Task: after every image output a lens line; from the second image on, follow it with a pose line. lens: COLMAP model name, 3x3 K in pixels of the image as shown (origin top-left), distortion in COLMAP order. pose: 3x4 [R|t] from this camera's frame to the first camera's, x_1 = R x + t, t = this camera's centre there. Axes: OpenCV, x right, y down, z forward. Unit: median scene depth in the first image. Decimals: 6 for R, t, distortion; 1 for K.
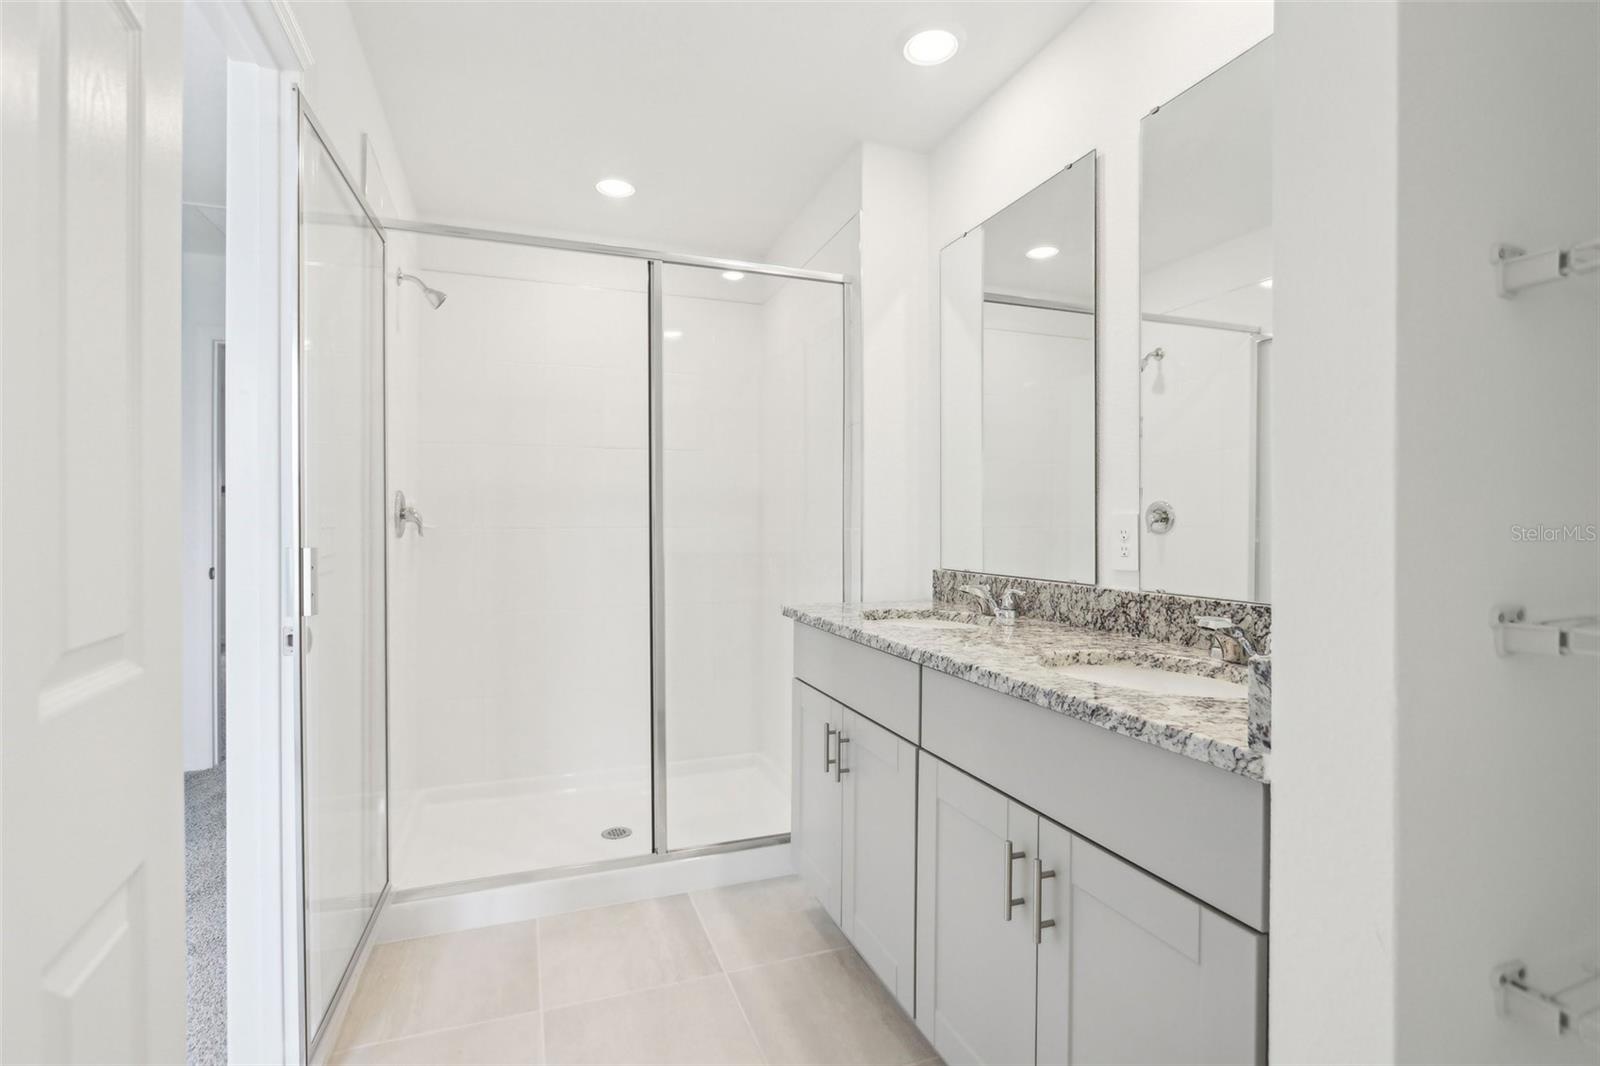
lens RADIAL K [[746.0, 0, 798.3], [0, 746.0, 531.9], [0, 0, 1]] dist [-0.006693, -0.000205]
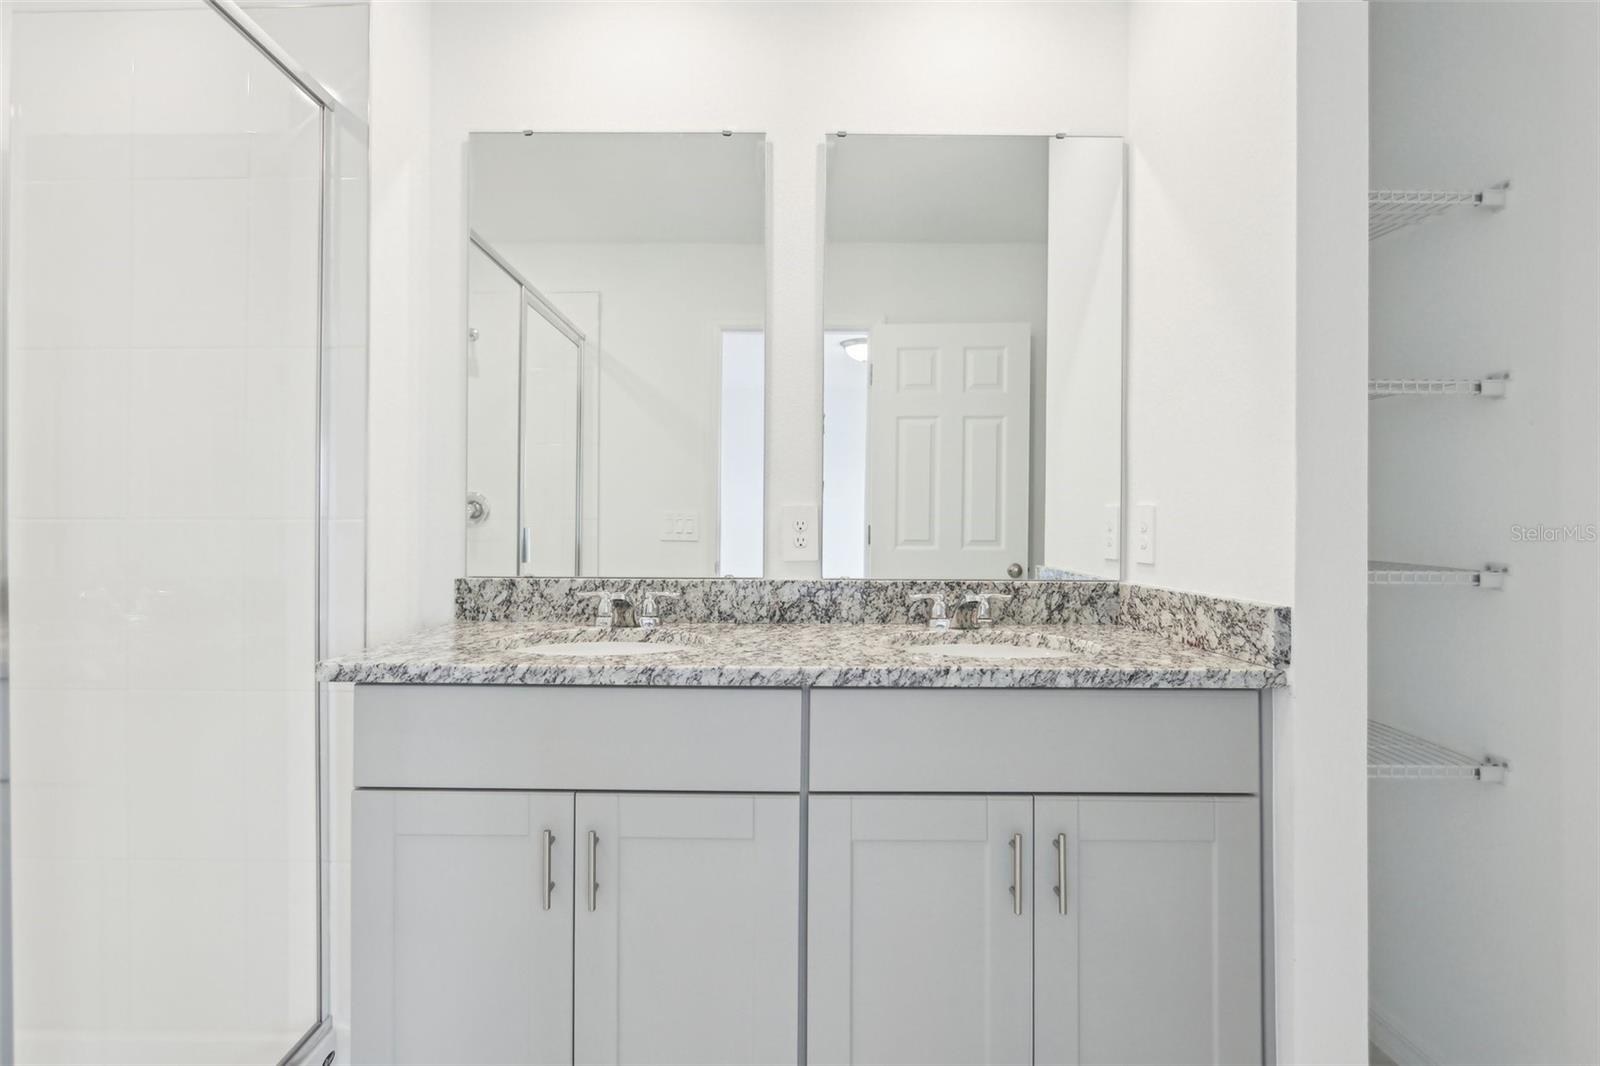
lens RADIAL K [[746.0, 0, 795.0], [0, 746.0, 525.5], [0, 0, 1]] dist [-0.006693, -0.000205]
pose [[0.361703, -0.007321, 0.932265, -0.549069], [0.005946, 0.999967, 0.005546, -0.003192], [-0.932274, 0.003537, 0.361735, 0.667574]]
